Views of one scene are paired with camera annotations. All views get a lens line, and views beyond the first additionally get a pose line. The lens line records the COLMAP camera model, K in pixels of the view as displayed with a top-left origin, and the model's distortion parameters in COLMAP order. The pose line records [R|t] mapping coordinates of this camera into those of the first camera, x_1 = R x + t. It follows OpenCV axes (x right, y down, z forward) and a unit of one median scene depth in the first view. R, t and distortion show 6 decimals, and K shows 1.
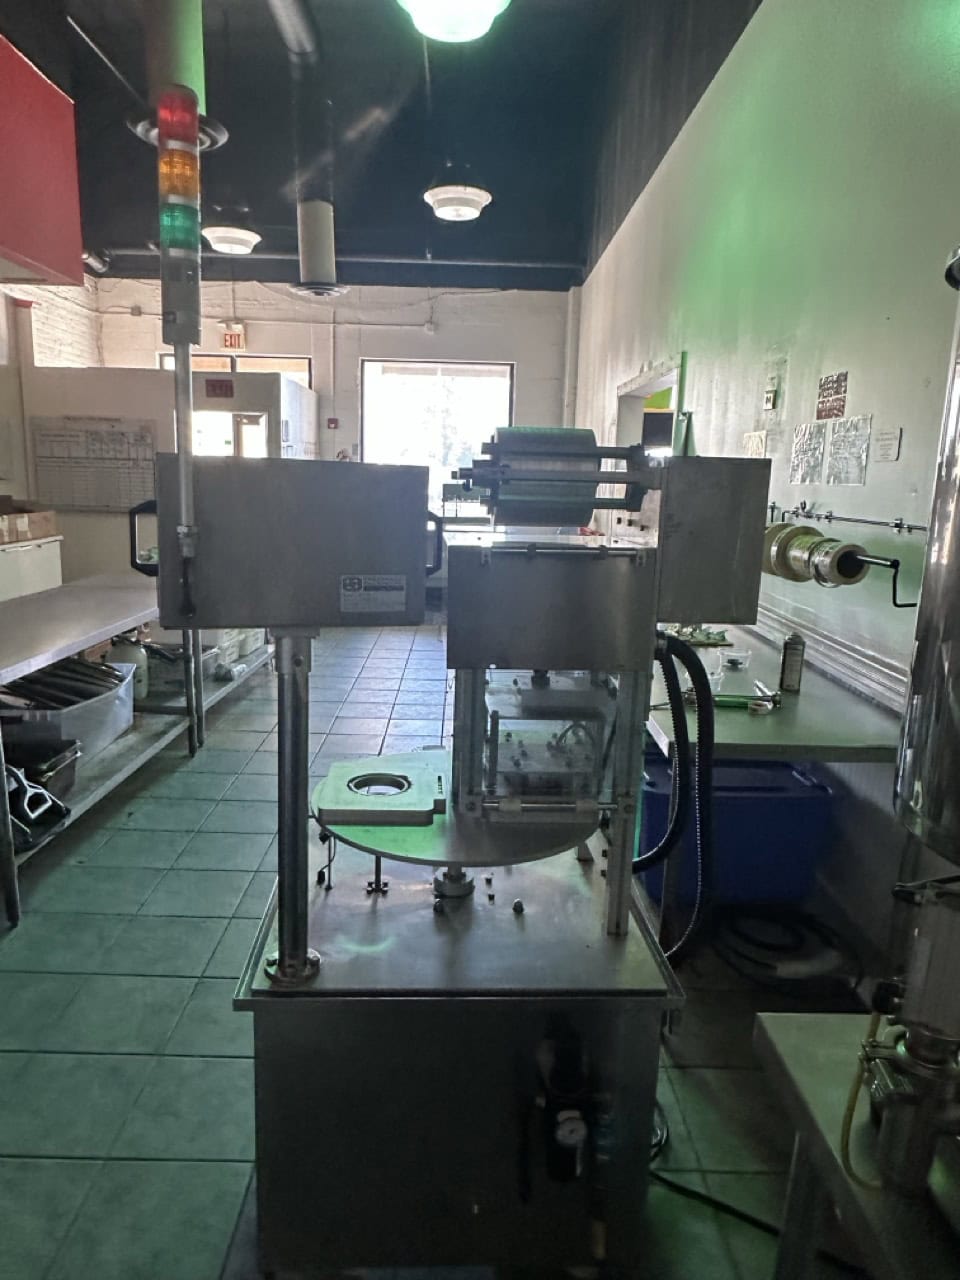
lens RADIAL K [[837.3, 0, 480.0], [0, 837.3, 640.0], [0, 0, 1]] dist [0.038856, -0.000050]
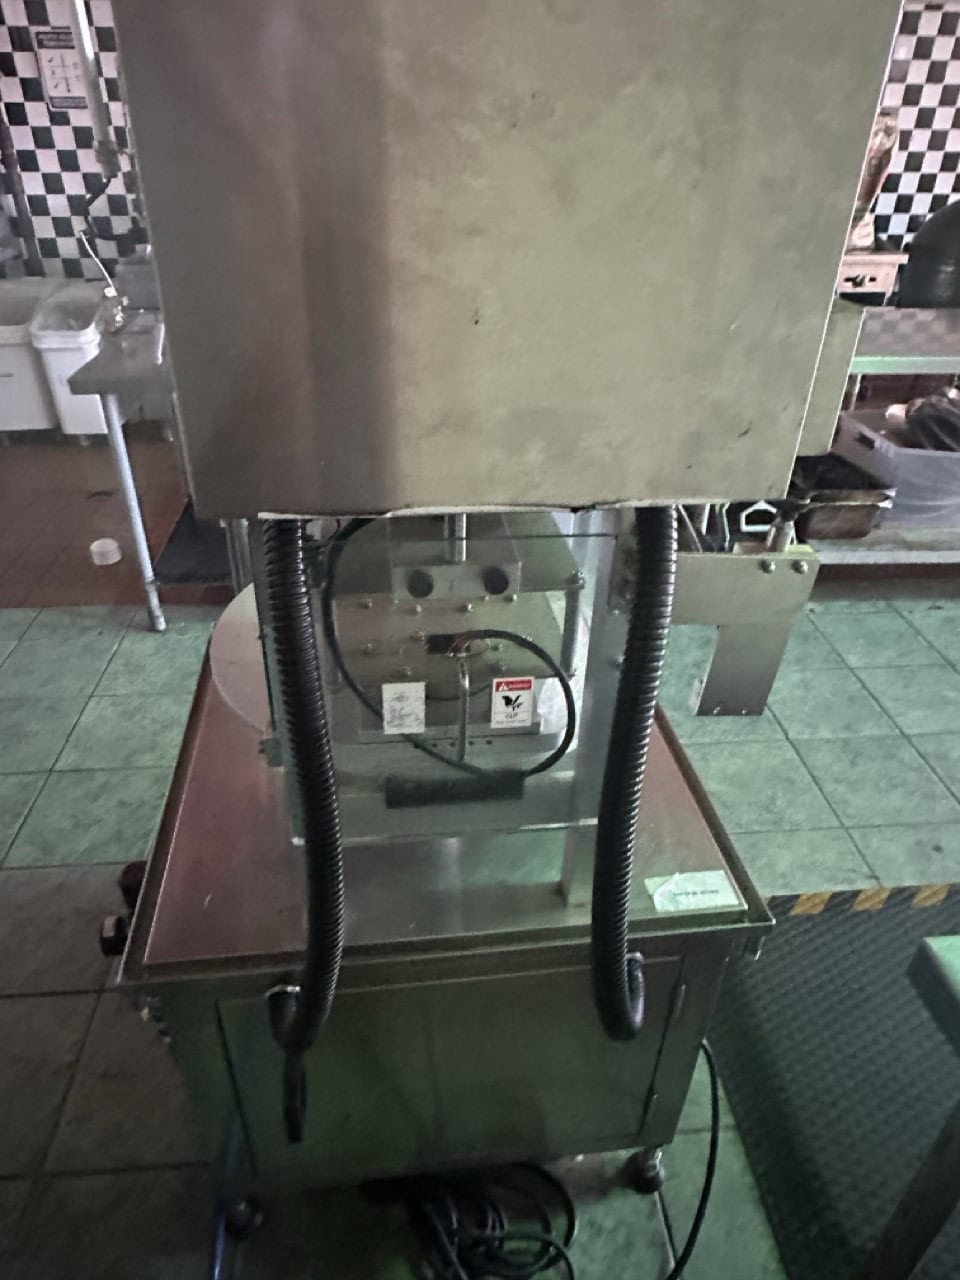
lens RADIAL K [[837.3, 0, 480.0], [0, 837.3, 640.0], [0, 0, 1]] dist [0.038856, -0.000050]
pose [[0.111946, 0.528396, -0.841585, 0.318145], [-0.234238, 0.837075, 0.494407, -0.091254], [0.965713, 0.141784, 0.217477, 0.505389]]
